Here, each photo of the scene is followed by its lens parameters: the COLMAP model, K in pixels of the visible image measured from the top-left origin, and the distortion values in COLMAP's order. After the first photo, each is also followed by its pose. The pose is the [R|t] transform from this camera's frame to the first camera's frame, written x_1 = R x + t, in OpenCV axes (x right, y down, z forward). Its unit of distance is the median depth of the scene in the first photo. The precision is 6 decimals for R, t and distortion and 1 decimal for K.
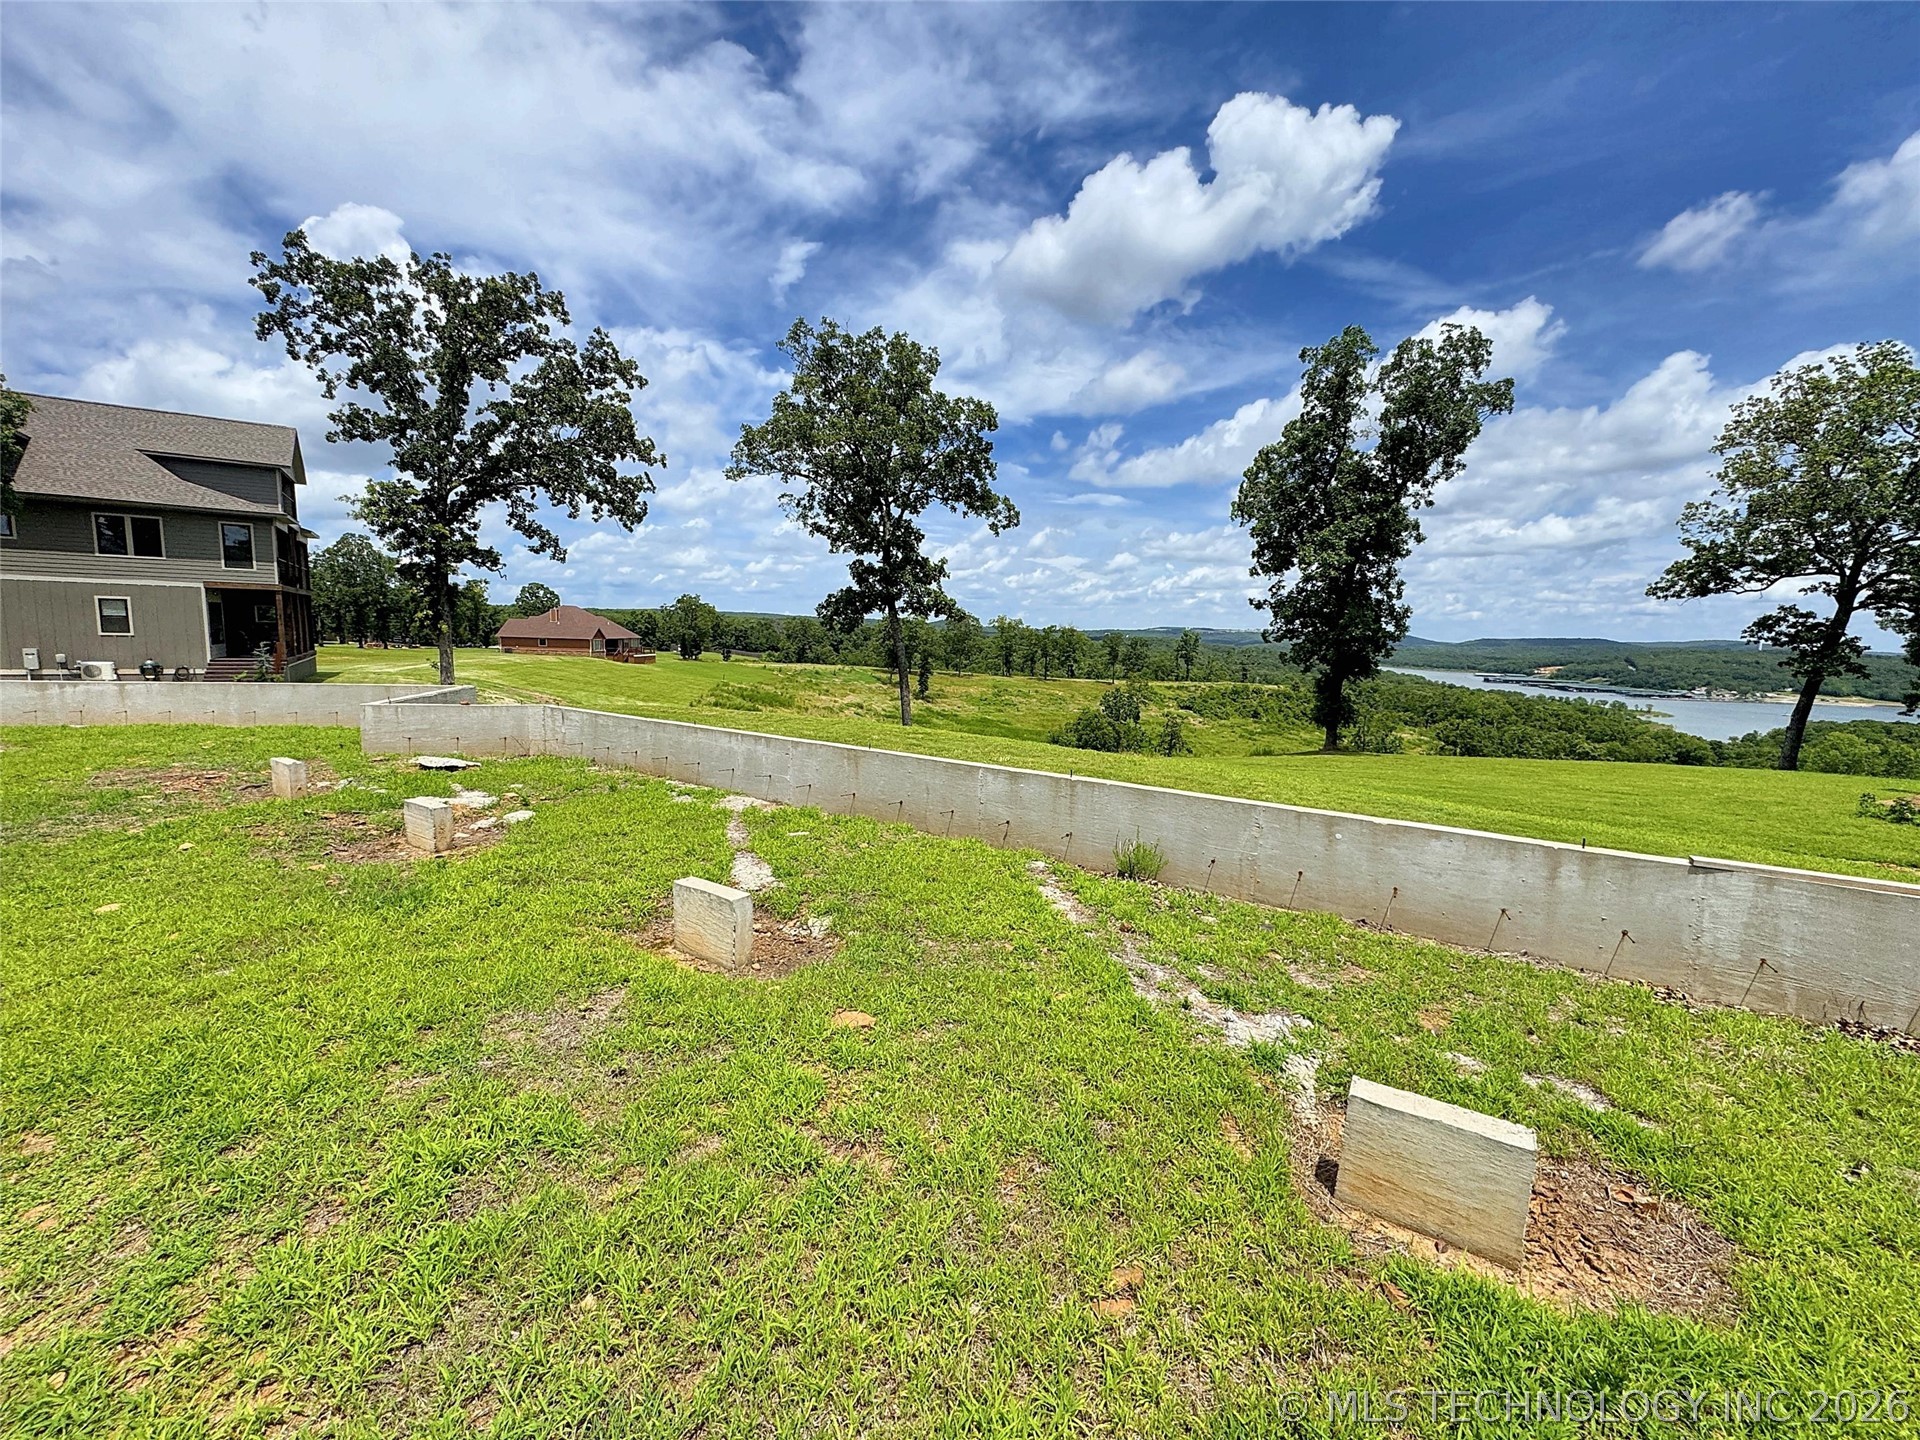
lens RADIAL K [[762.1, 0, 961.5], [0, 762.1, 719.2], [0, 0, 1]] dist [-0.001955, 0.000425]
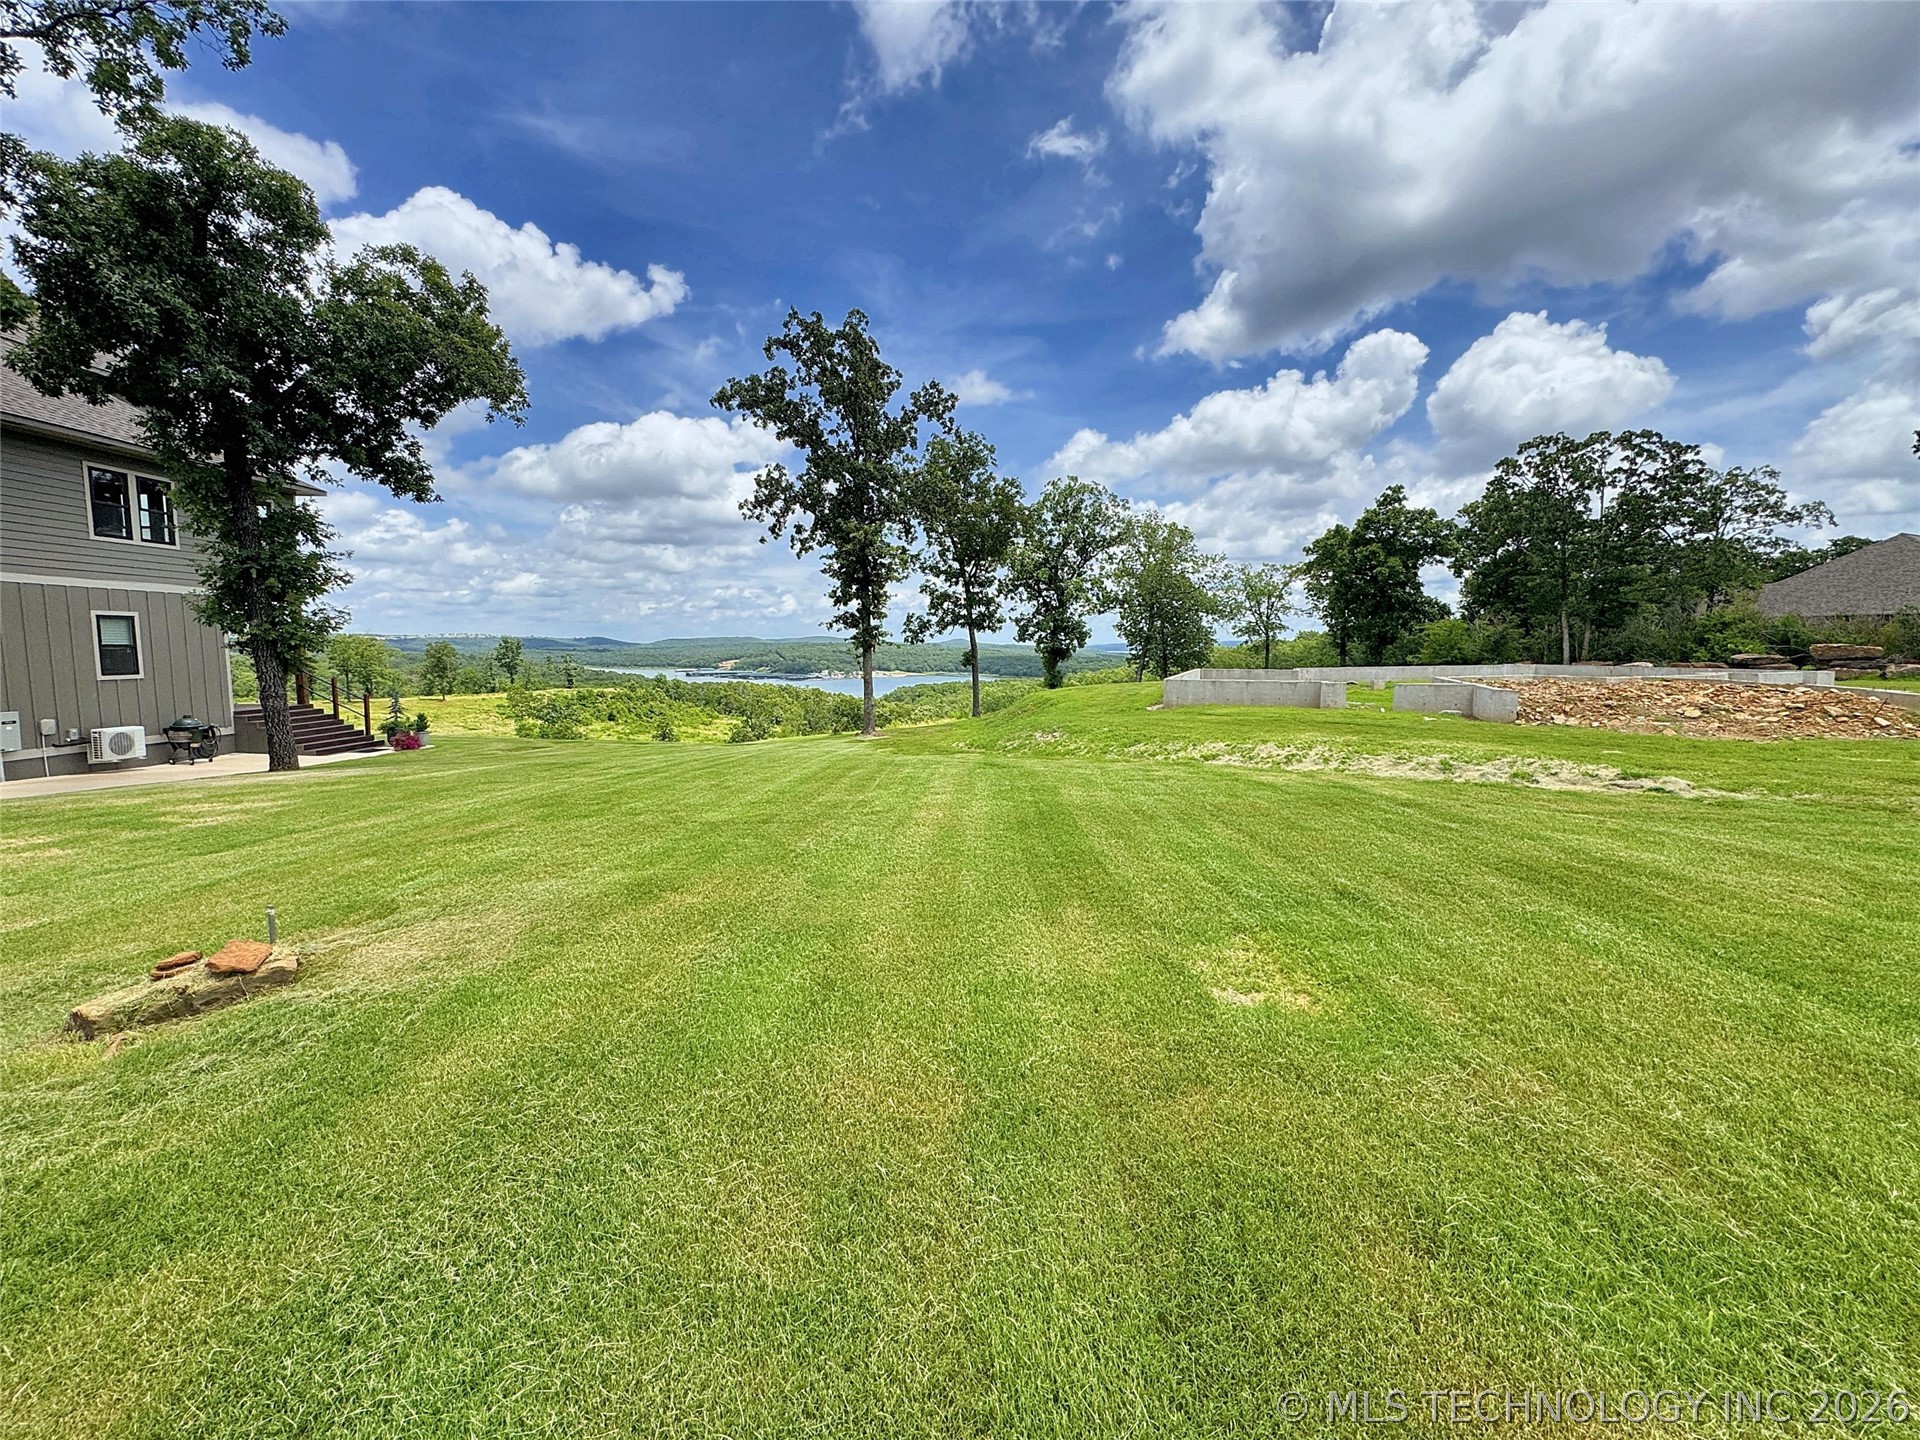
lens RADIAL K [[762.1, 0, 958.6], [0, 762.1, 720.8], [0, 0, 1]] dist [-0.001955, 0.000425]
pose [[0.569115, -0.109681, 0.814910, -1.087782], [0.111282, 0.992219, 0.055829, -0.036581], [-0.814693, 0.058911, 0.576893, 0.139036]]
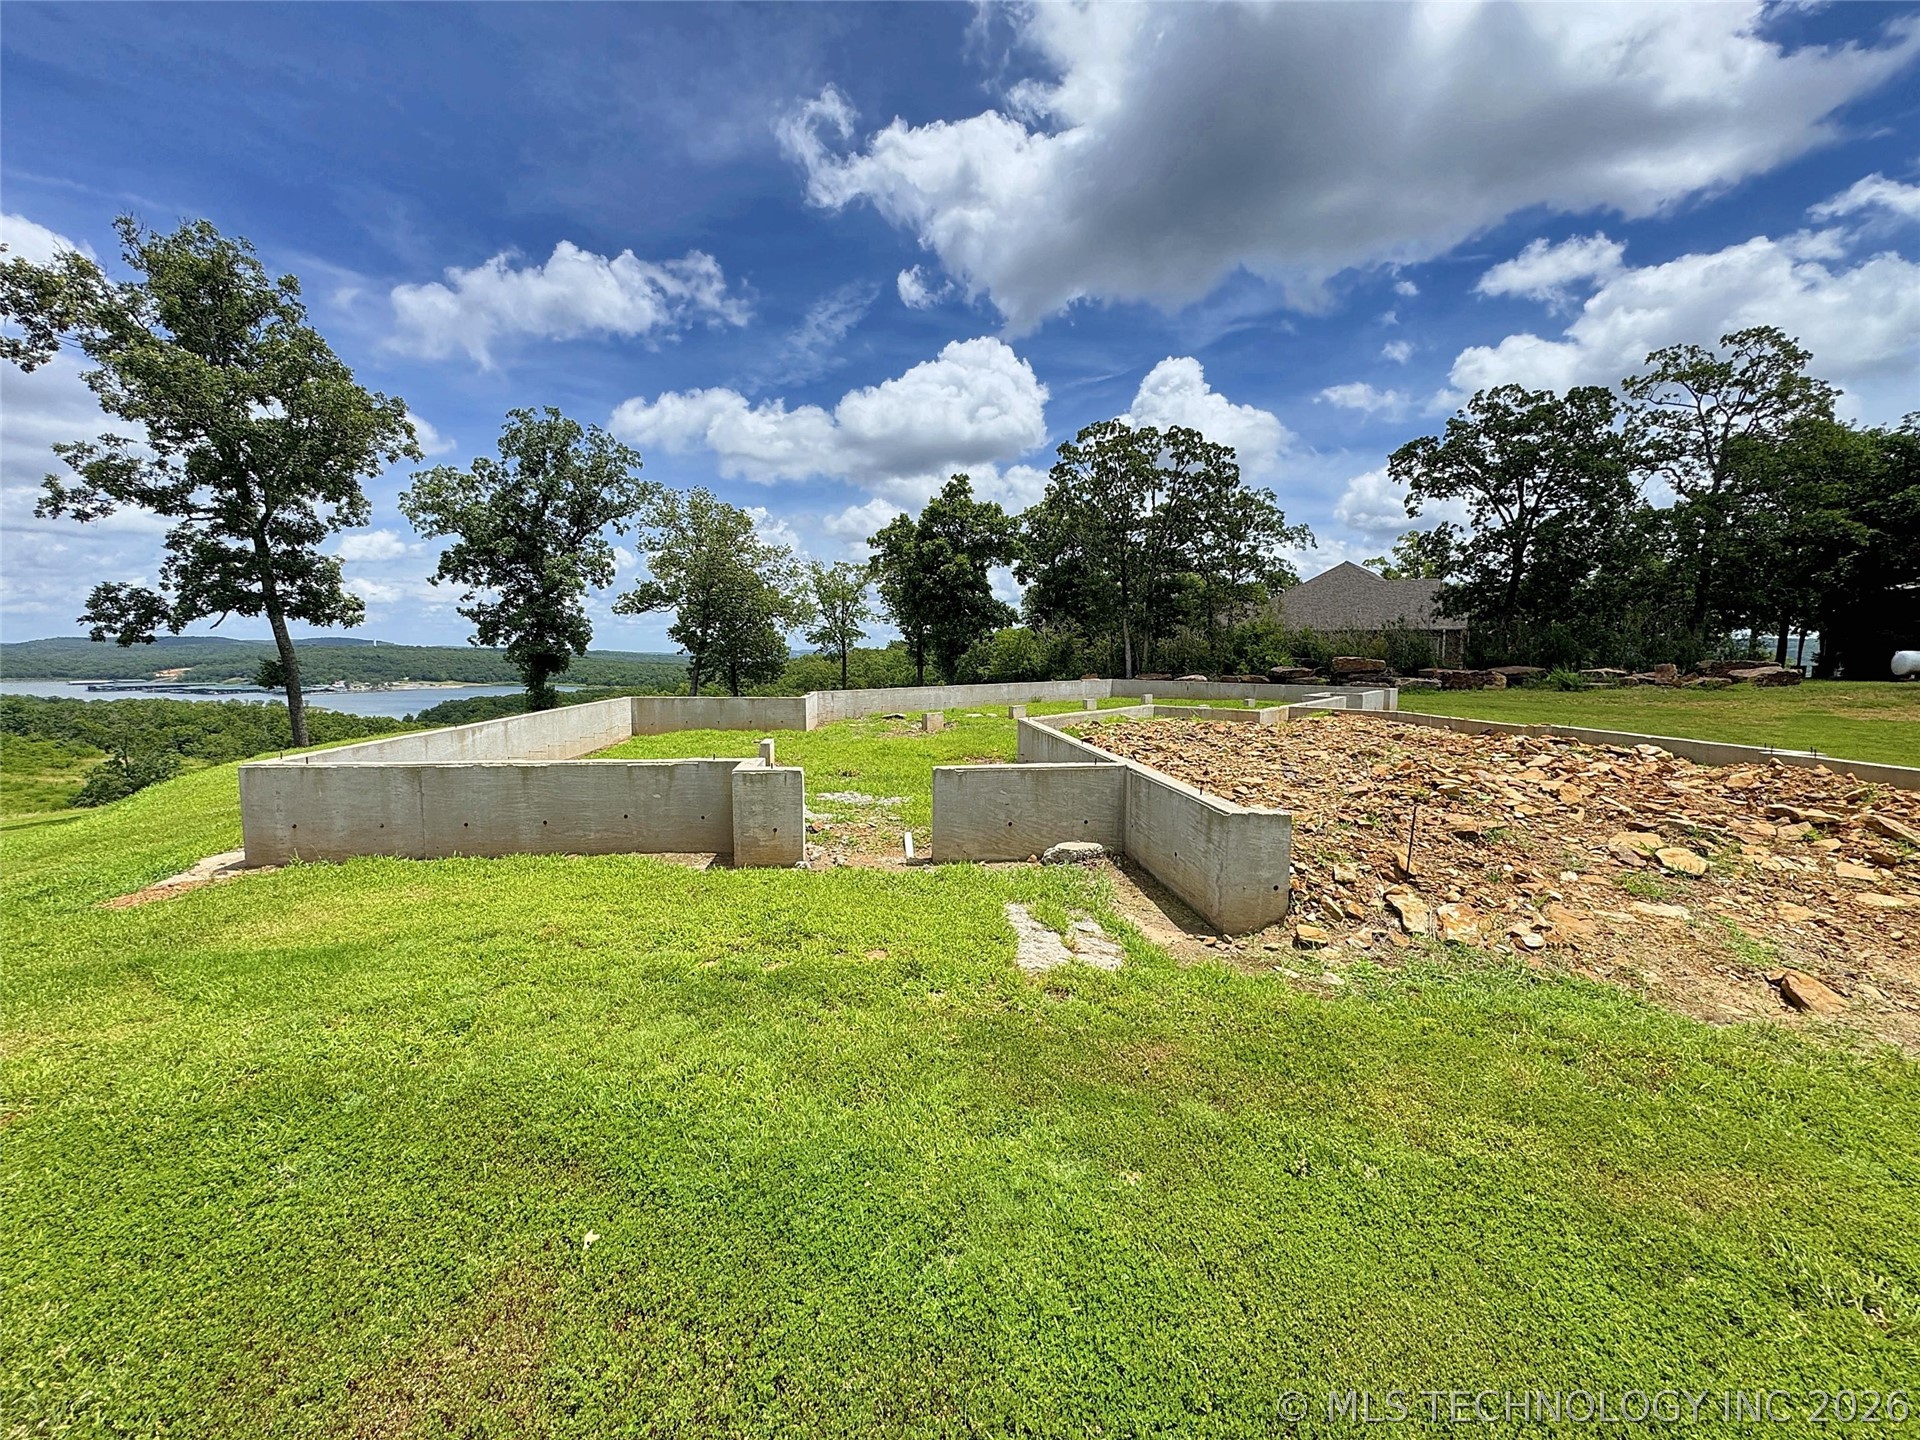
lens RADIAL K [[762.1, 0, 958.9], [0, 762.1, 714.0], [0, 0, 1]] dist [-0.001955, 0.000425]
pose [[0.102037, -0.105235, 0.989199, -0.666721], [0.109028, 0.989581, 0.094029, -0.029099], [-0.988788, 0.098256, 0.112448, 0.170576]]
